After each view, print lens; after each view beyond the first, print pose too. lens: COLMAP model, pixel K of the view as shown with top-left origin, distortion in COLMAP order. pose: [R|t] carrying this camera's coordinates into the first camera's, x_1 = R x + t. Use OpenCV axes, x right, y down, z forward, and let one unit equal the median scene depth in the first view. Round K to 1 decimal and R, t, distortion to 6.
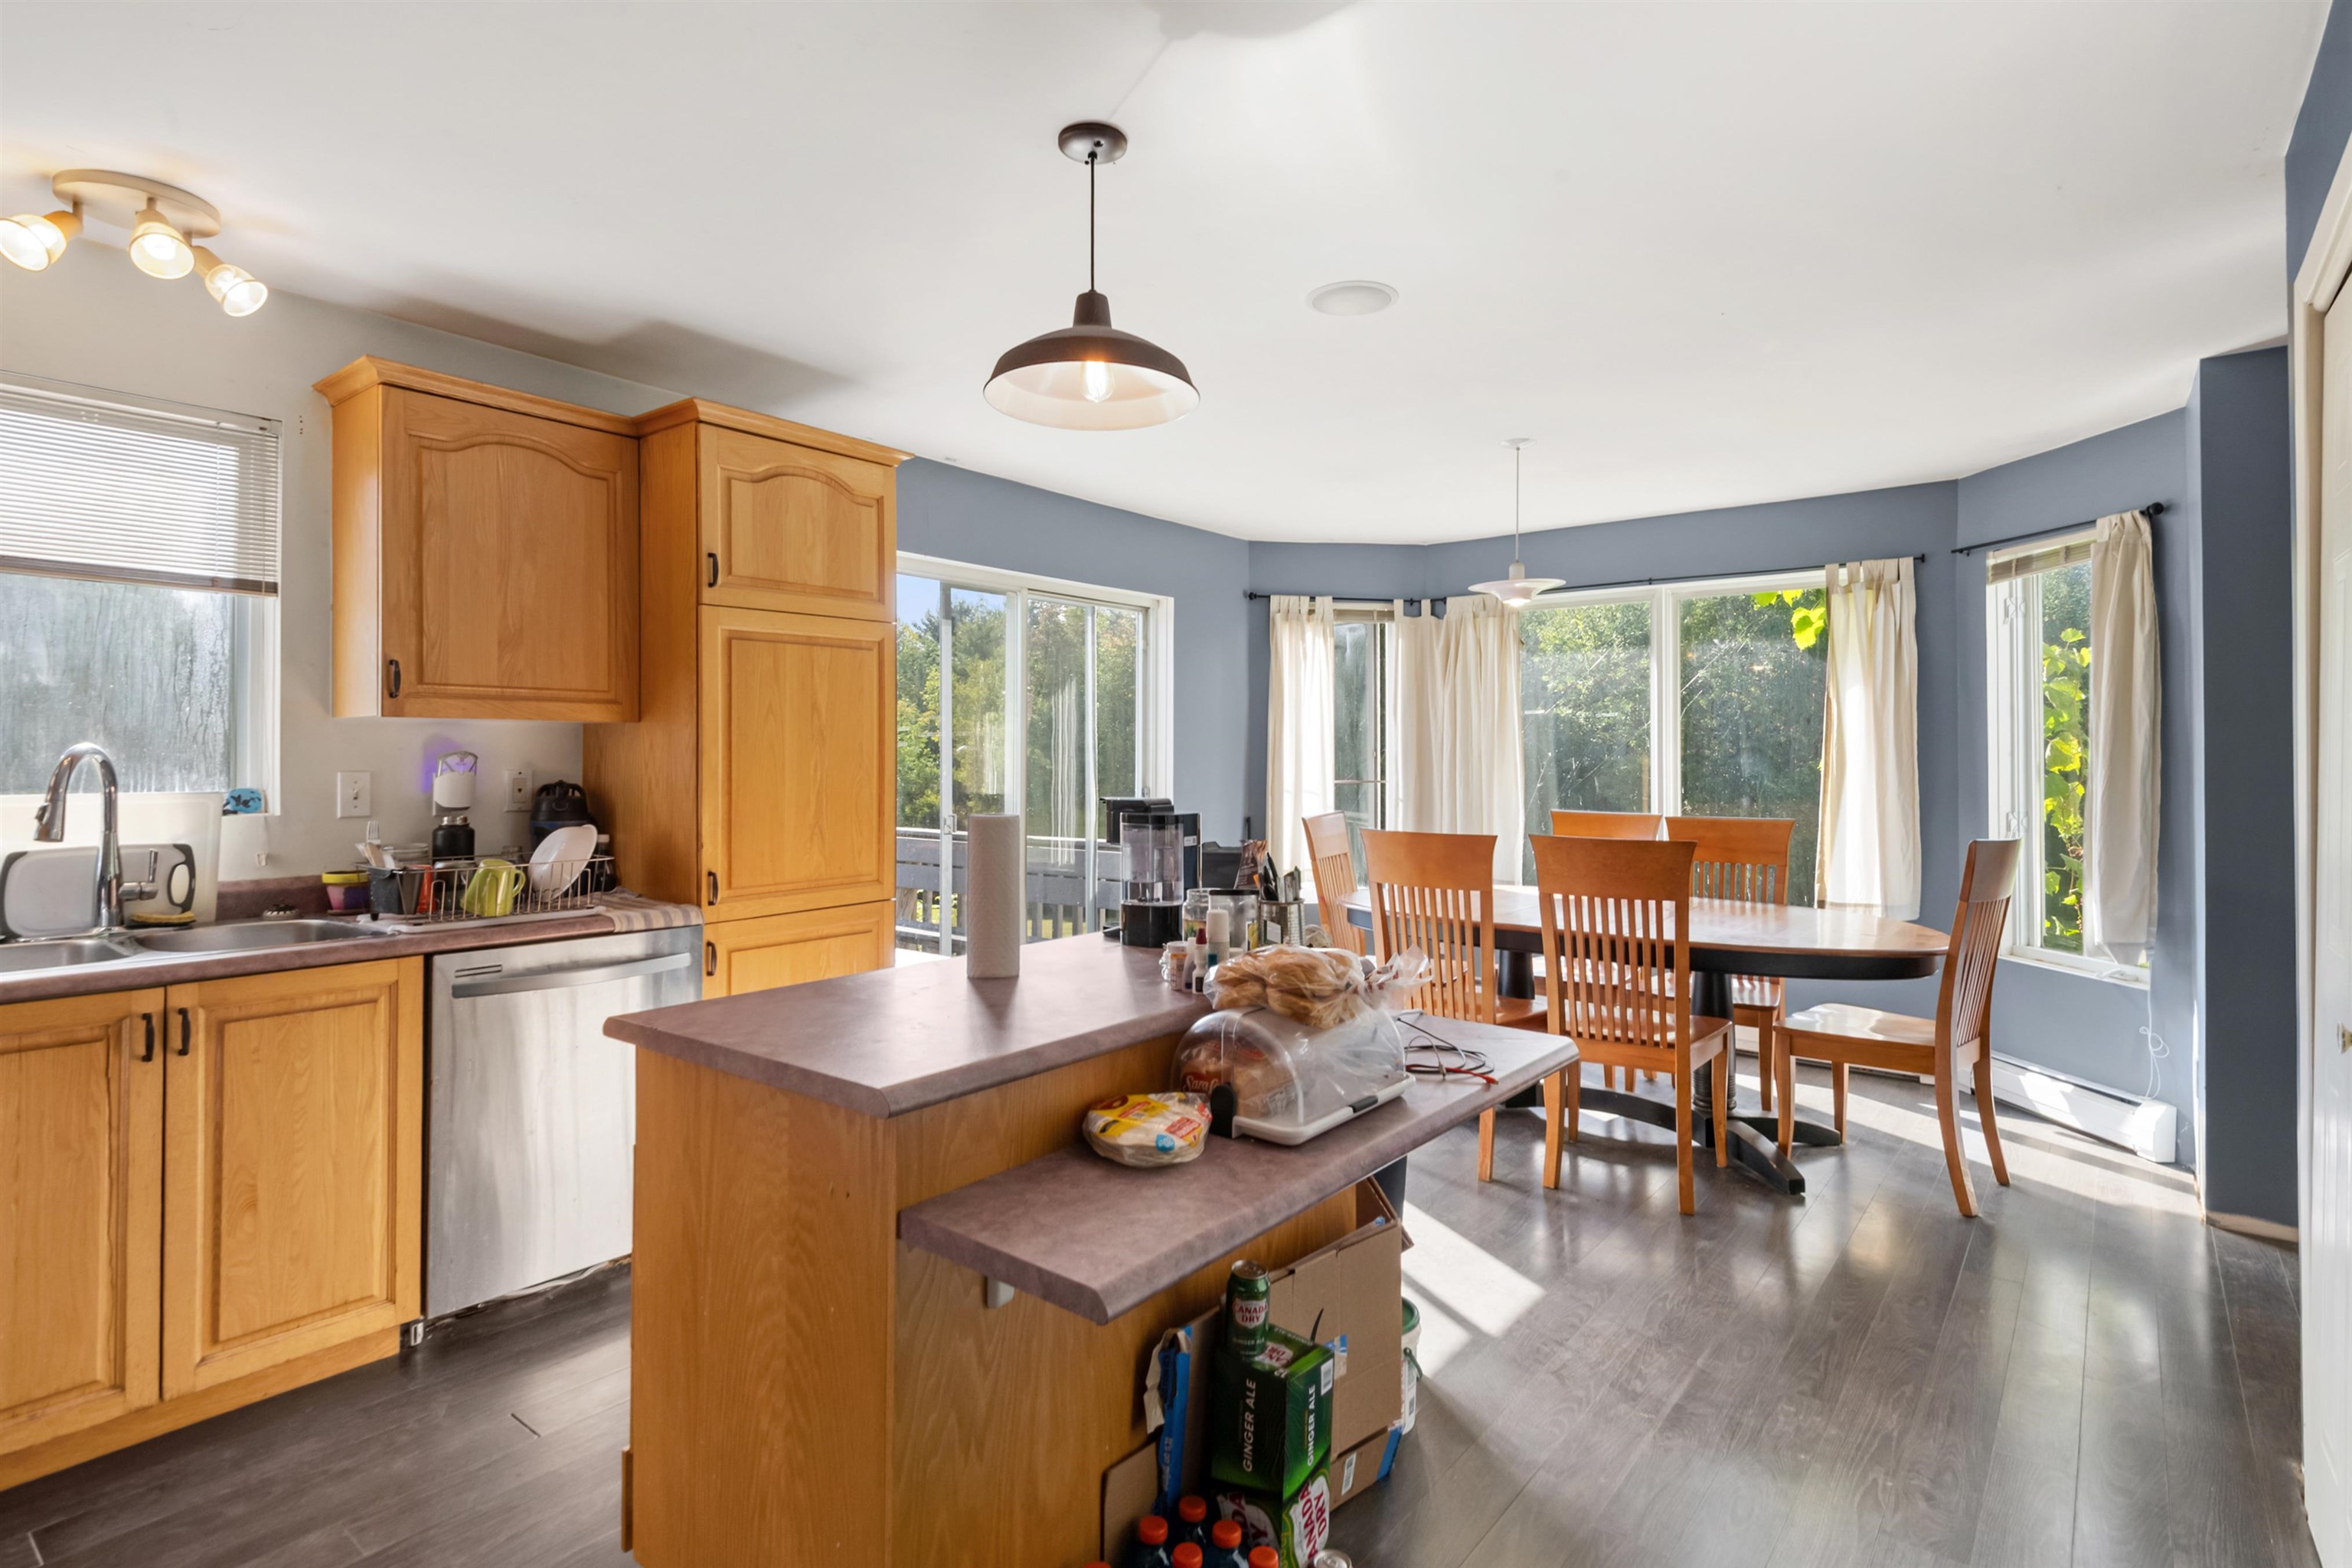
lens RADIAL K [[1200.1, 0, 1190.3], [0, 1200.1, 741.4], [0, 0, 1]] dist [0.001243, -0.004136]
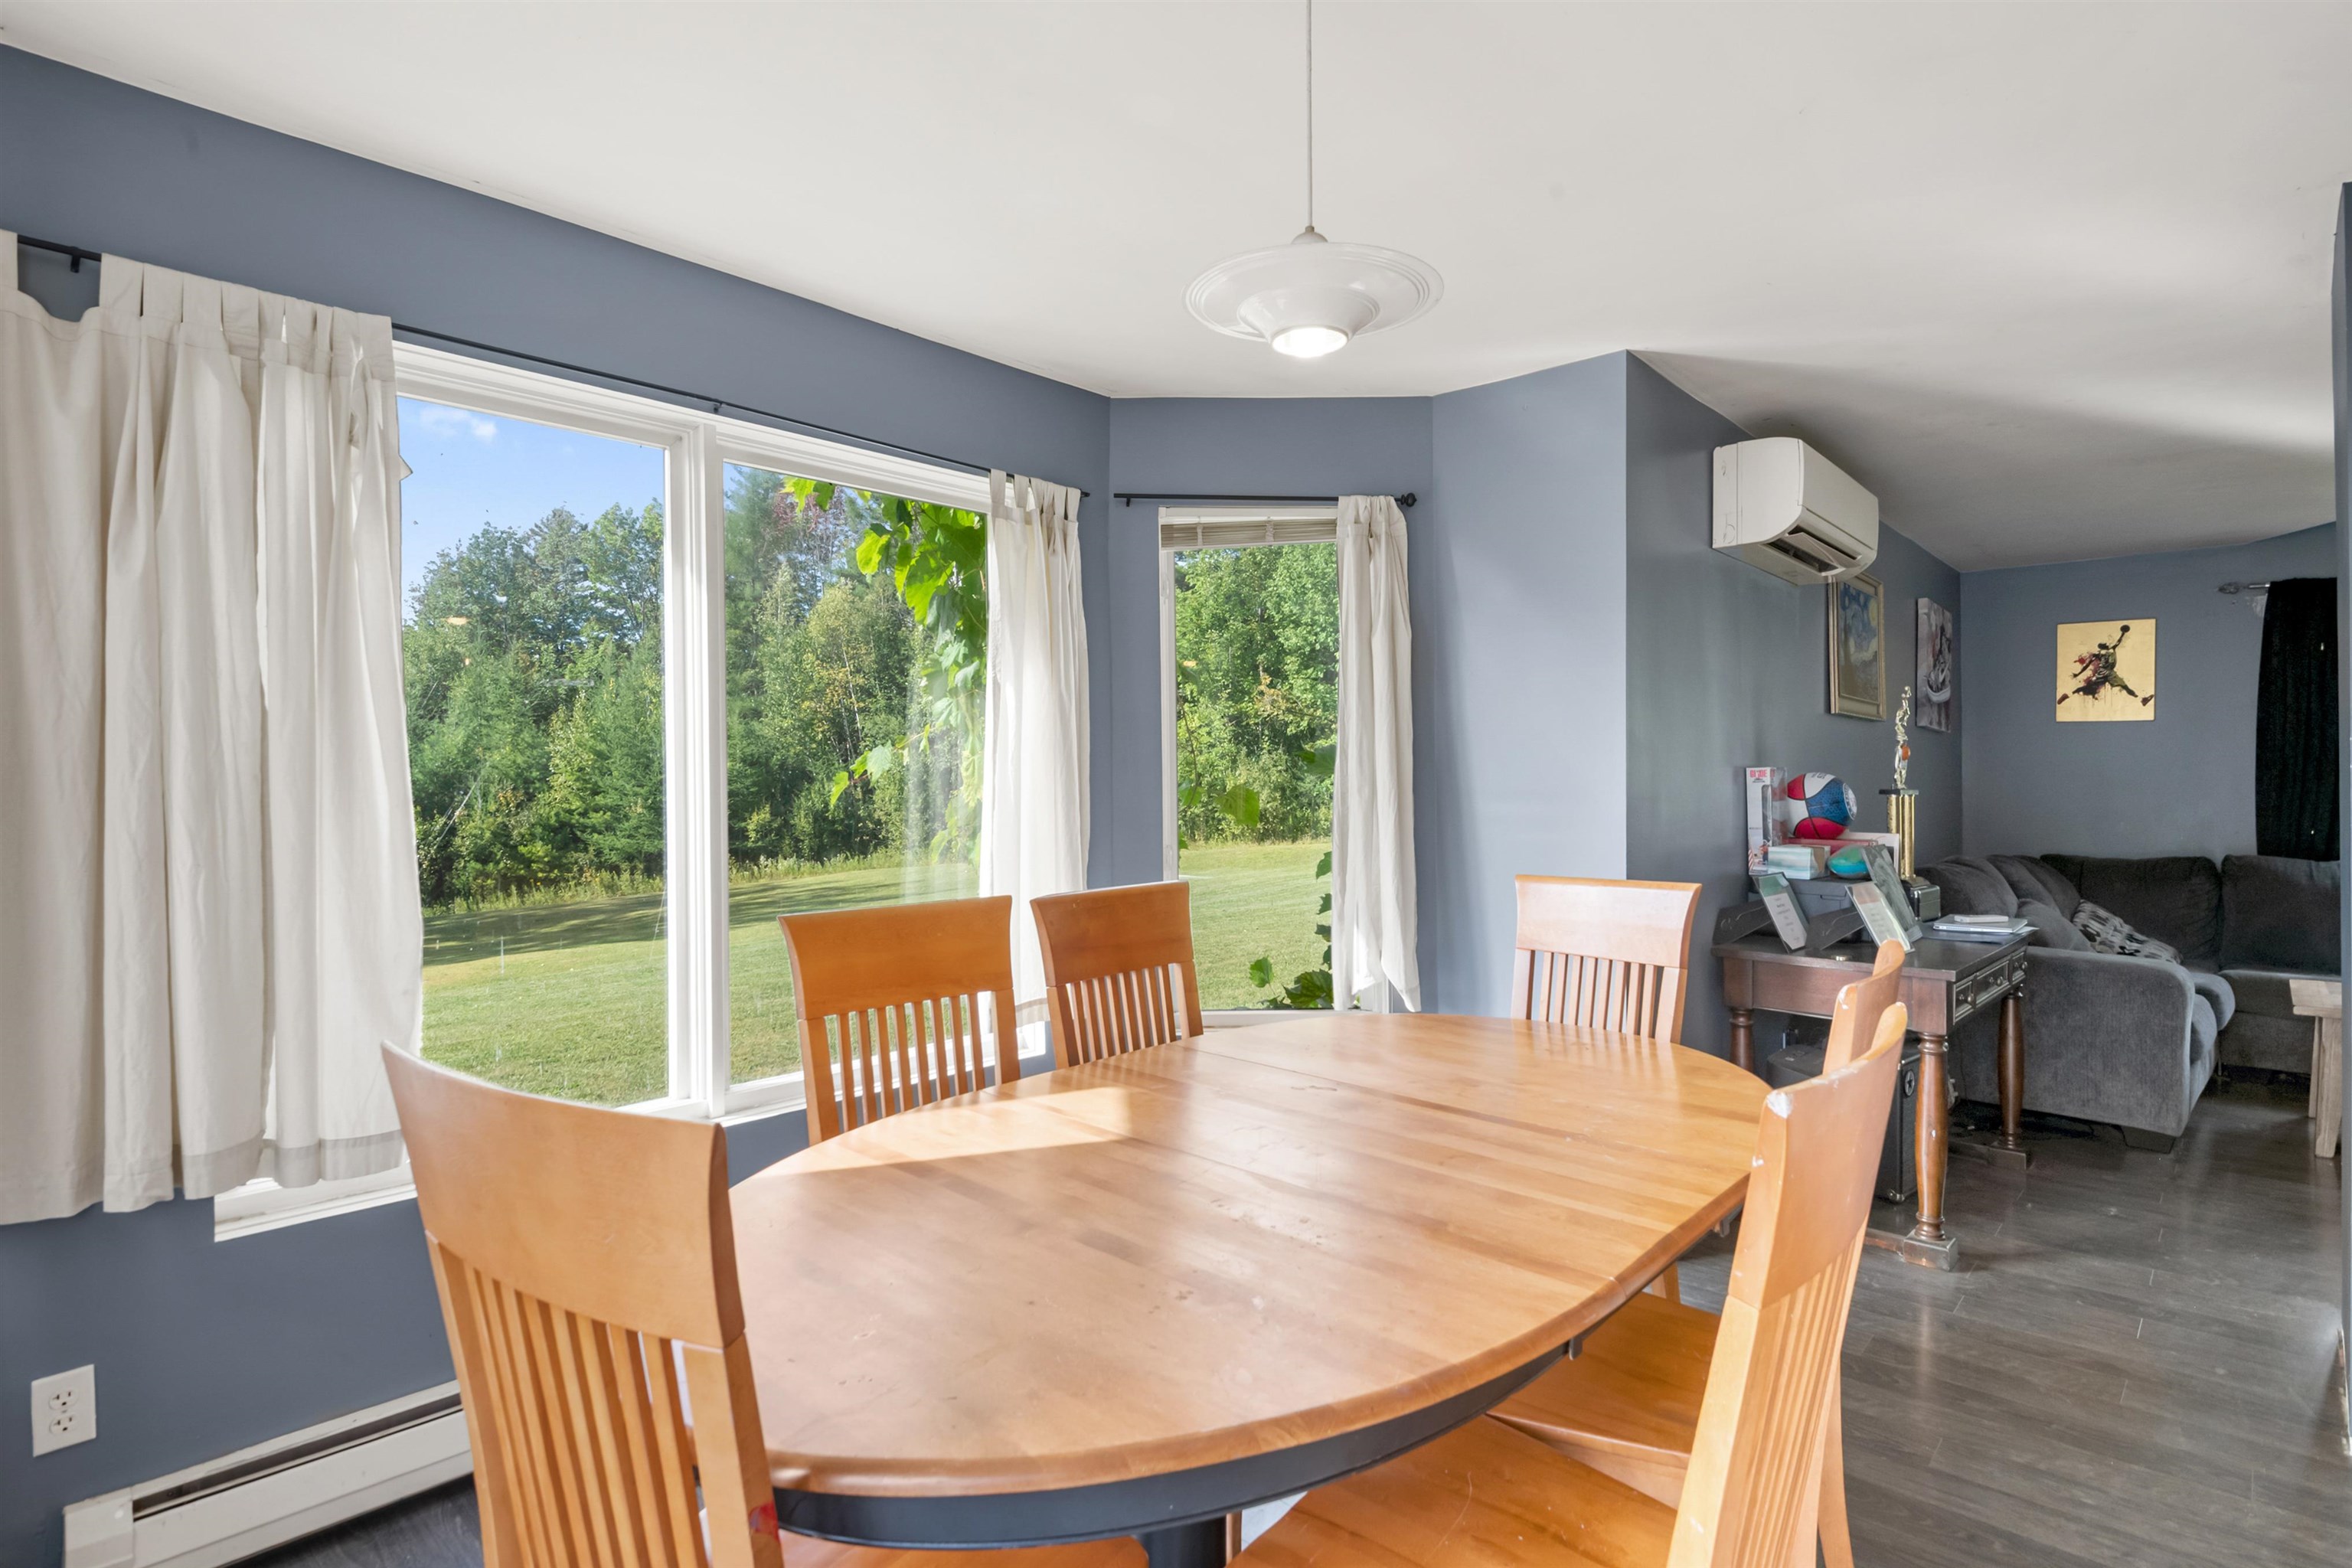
lens RADIAL K [[1200.1, 0, 1176.8], [0, 1200.1, 781.7], [0, 0, 1]] dist [0.001243, -0.004136]
pose [[0.069824, -0.016480, 0.997423, -0.032923], [-0.007132, 0.999830, 0.017019, -0.001366], [-0.997534, -0.008302, 0.069695, 0.464200]]
